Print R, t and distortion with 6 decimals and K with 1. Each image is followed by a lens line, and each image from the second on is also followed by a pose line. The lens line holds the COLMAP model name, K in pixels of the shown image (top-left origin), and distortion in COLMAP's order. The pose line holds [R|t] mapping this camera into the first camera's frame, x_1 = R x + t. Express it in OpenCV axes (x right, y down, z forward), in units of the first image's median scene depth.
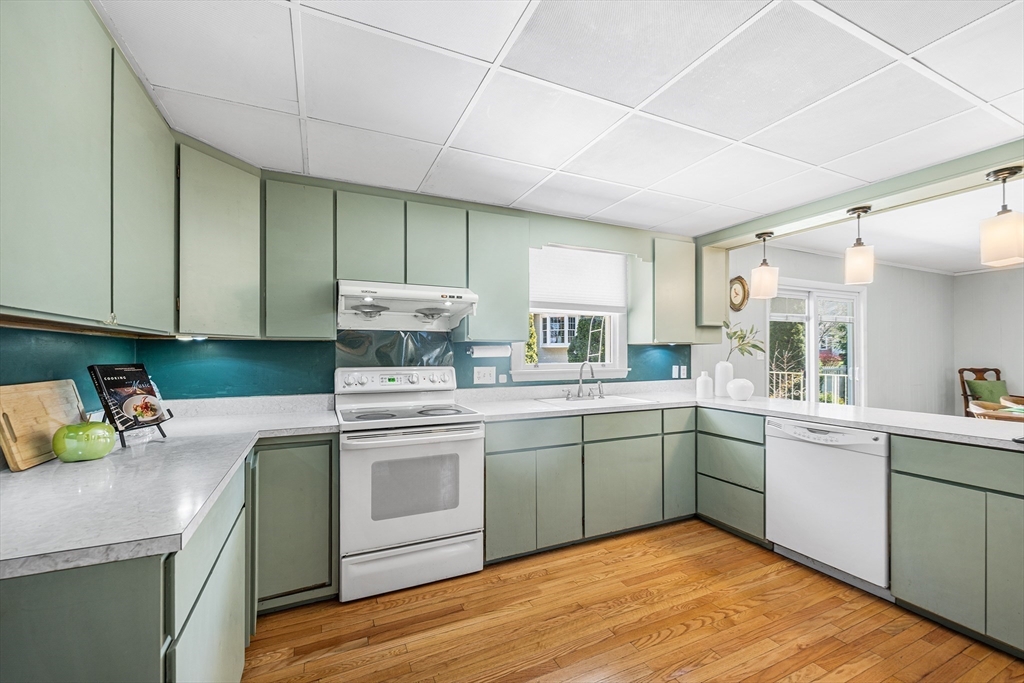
lens RADIAL K [[417.3, 0, 512.2], [0, 417.3, 349.3], [0, 0, 1]] dist [-0.001764, 0.000168]
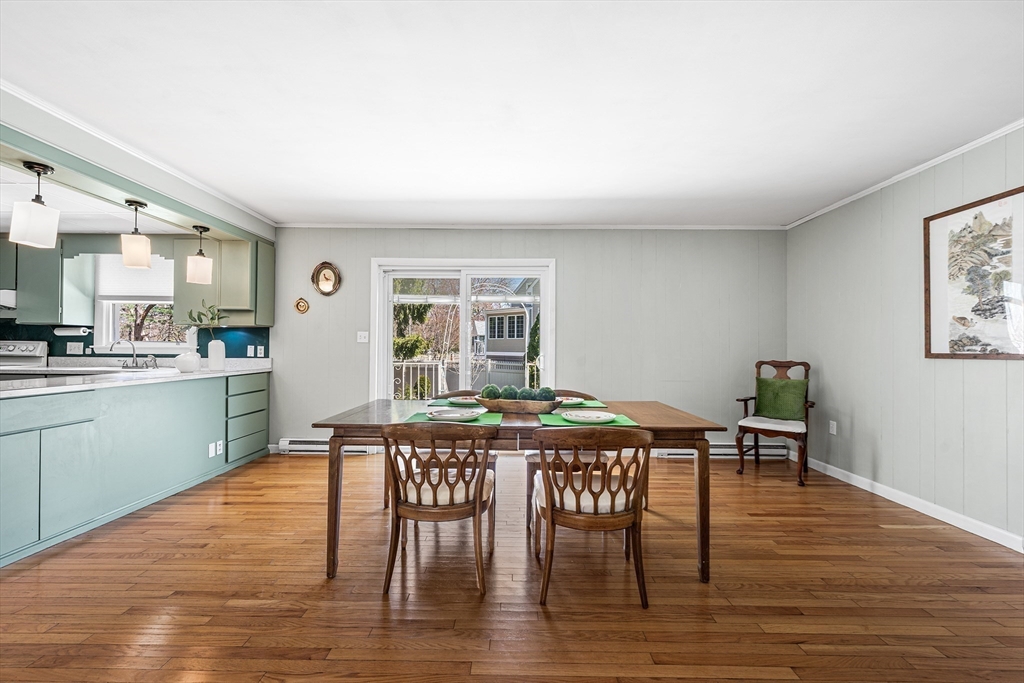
lens RADIAL K [[417.3, 0, 509.8], [0, 417.3, 338.7], [0, 0, 1]] dist [-0.001764, 0.000168]
pose [[0.907120, 0.006984, -0.420815, 1.494828], [-0.006423, 0.999976, 0.002751, 0.012754], [0.420824, 0.000207, 0.907142, 0.267104]]
